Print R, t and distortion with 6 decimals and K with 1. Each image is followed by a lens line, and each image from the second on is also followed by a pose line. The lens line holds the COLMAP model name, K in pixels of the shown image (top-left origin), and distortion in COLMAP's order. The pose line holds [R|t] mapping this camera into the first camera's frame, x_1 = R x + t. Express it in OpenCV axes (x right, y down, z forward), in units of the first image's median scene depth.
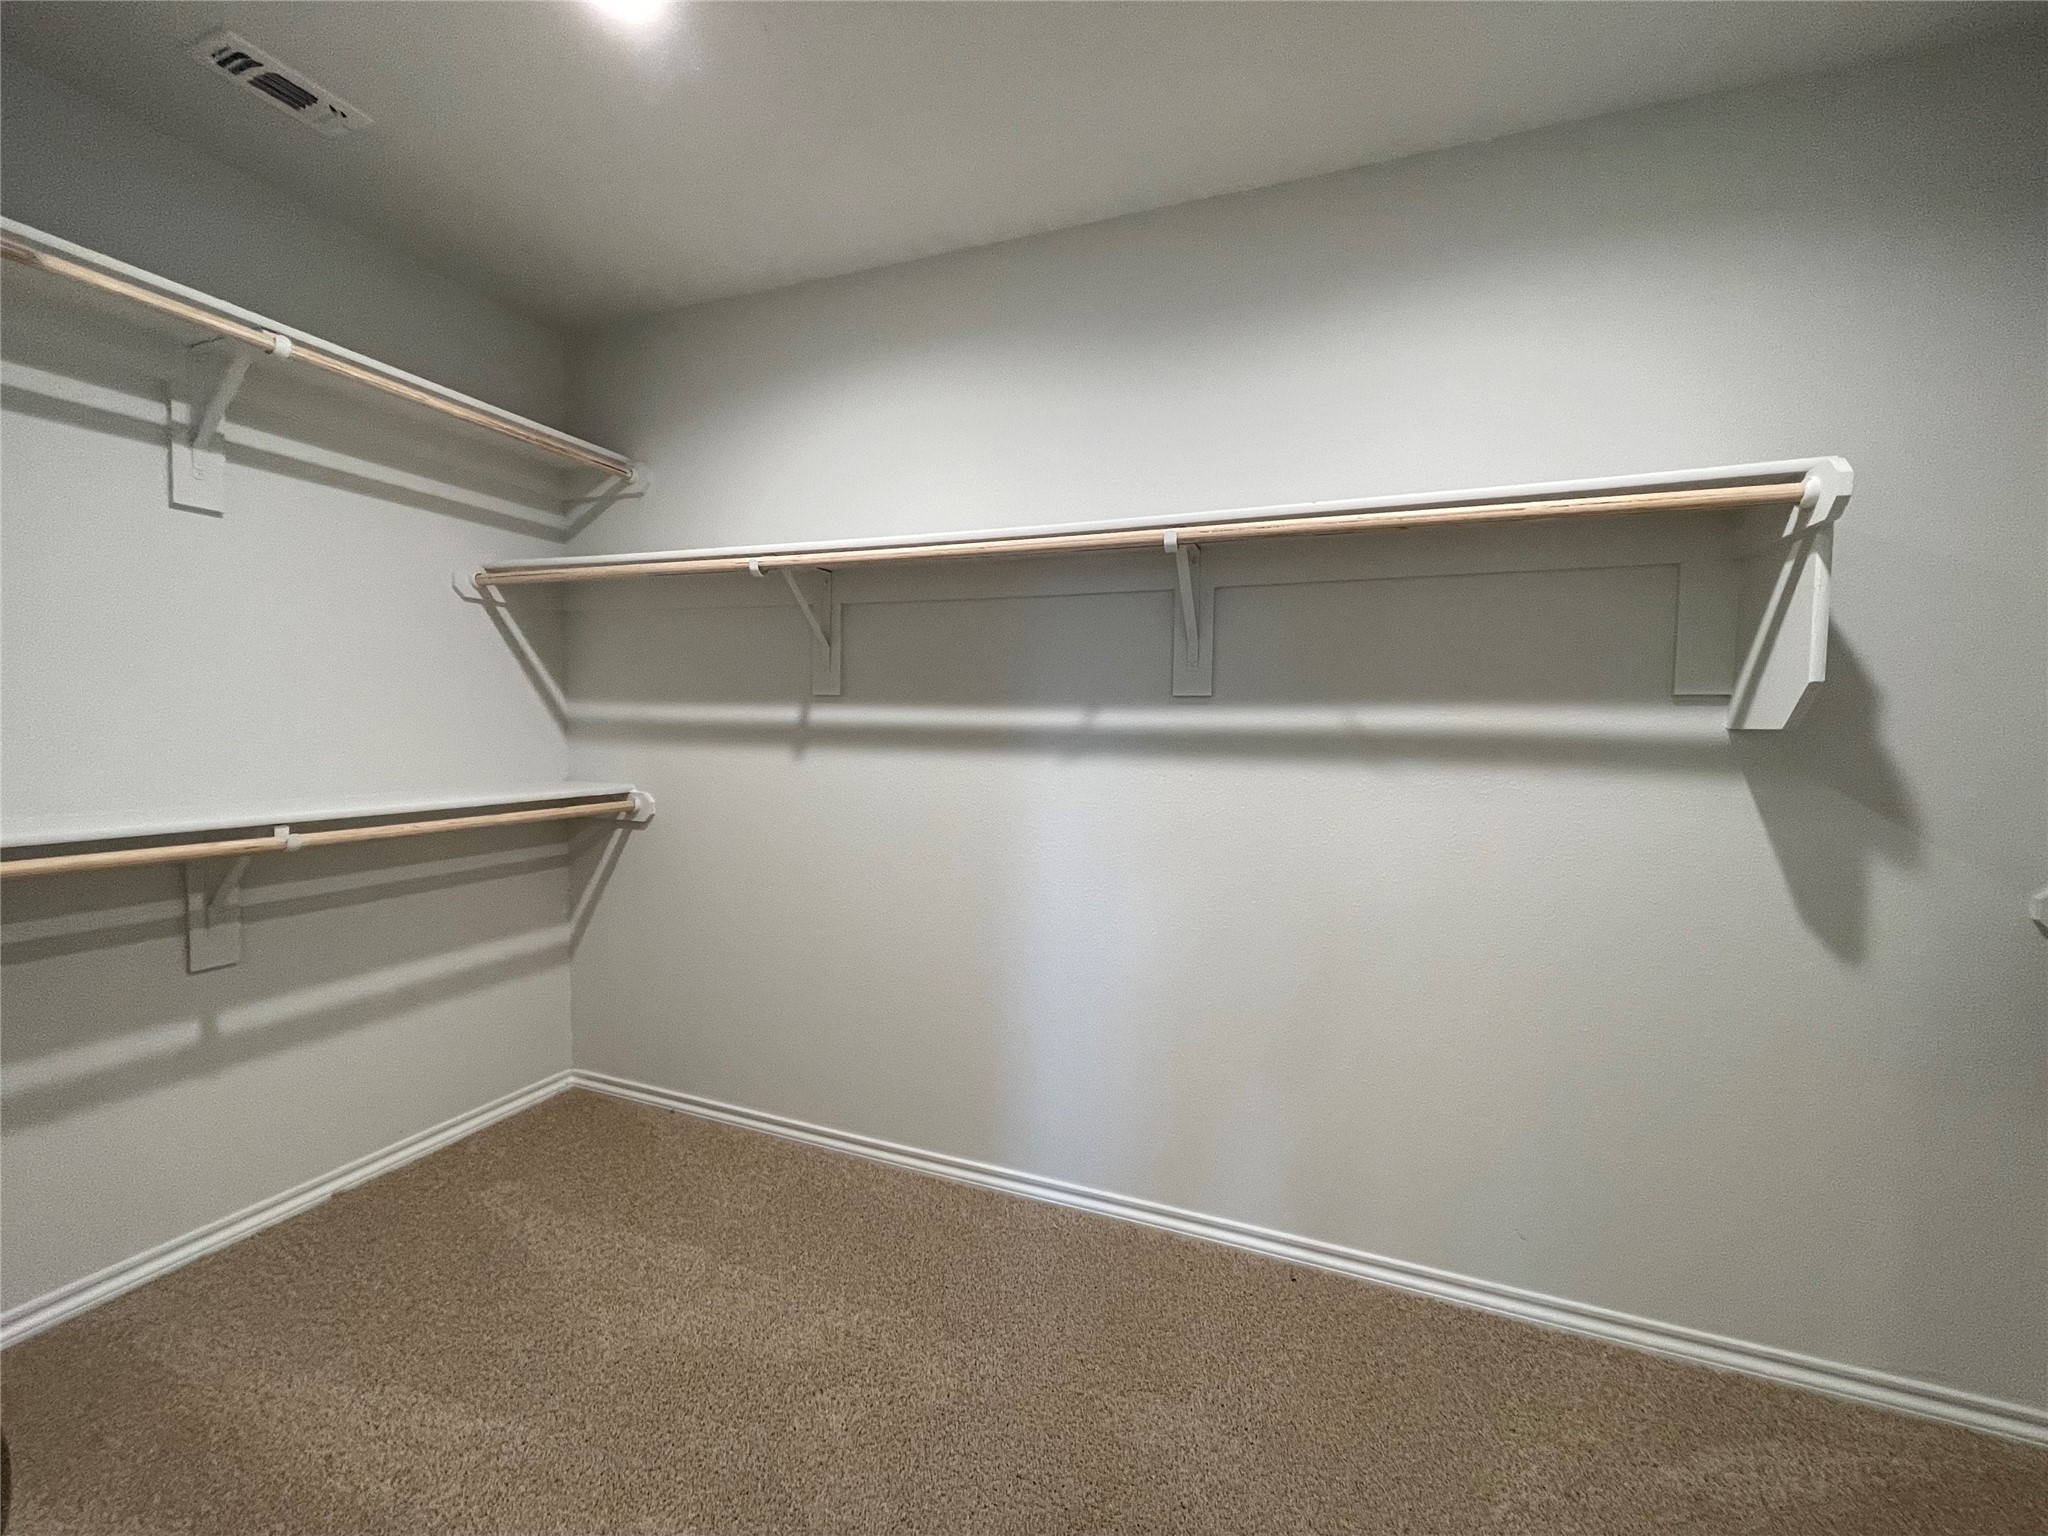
lens RADIAL K [[815.4, 0, 1030.2], [0, 815.4, 769.3], [0, 0, 1]] dist [-0.000409, -0.000738]
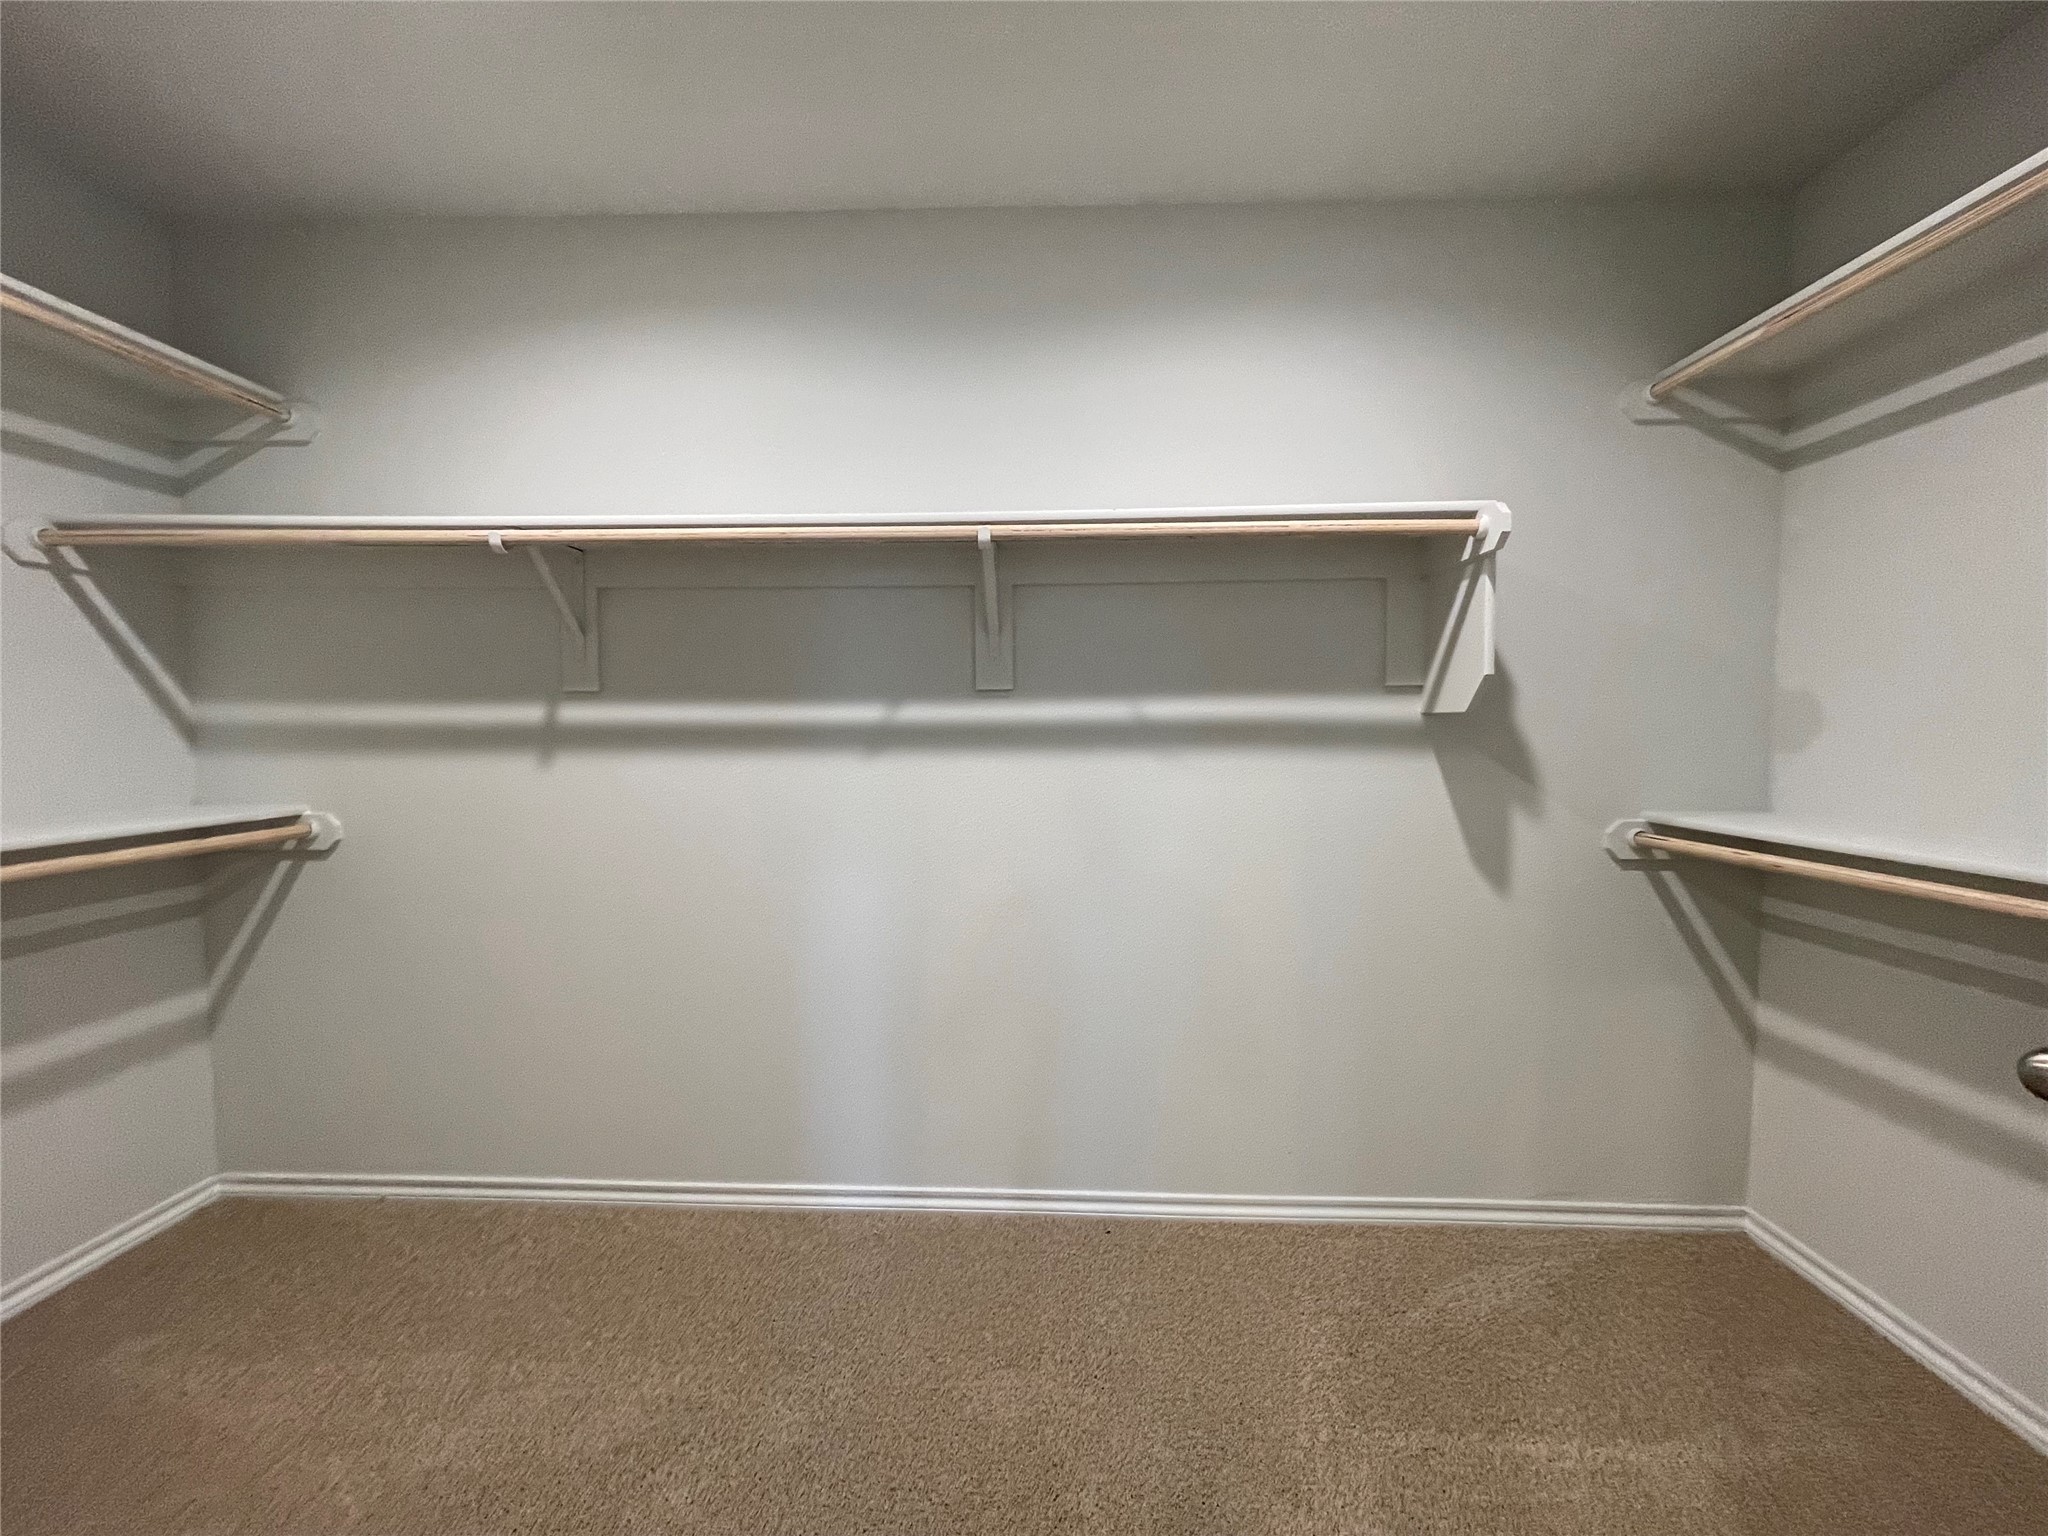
lens RADIAL K [[813.1, 0, 1024.0], [0, 813.1, 768.0], [0, 0, 1]] dist [0.000760, 0.000225]
pose [[0.943945, -0.036891, 0.328036, -0.106272], [0.036195, 0.999311, 0.008226, 0.001950], [-0.328113, 0.004108, 0.944629, 0.017286]]
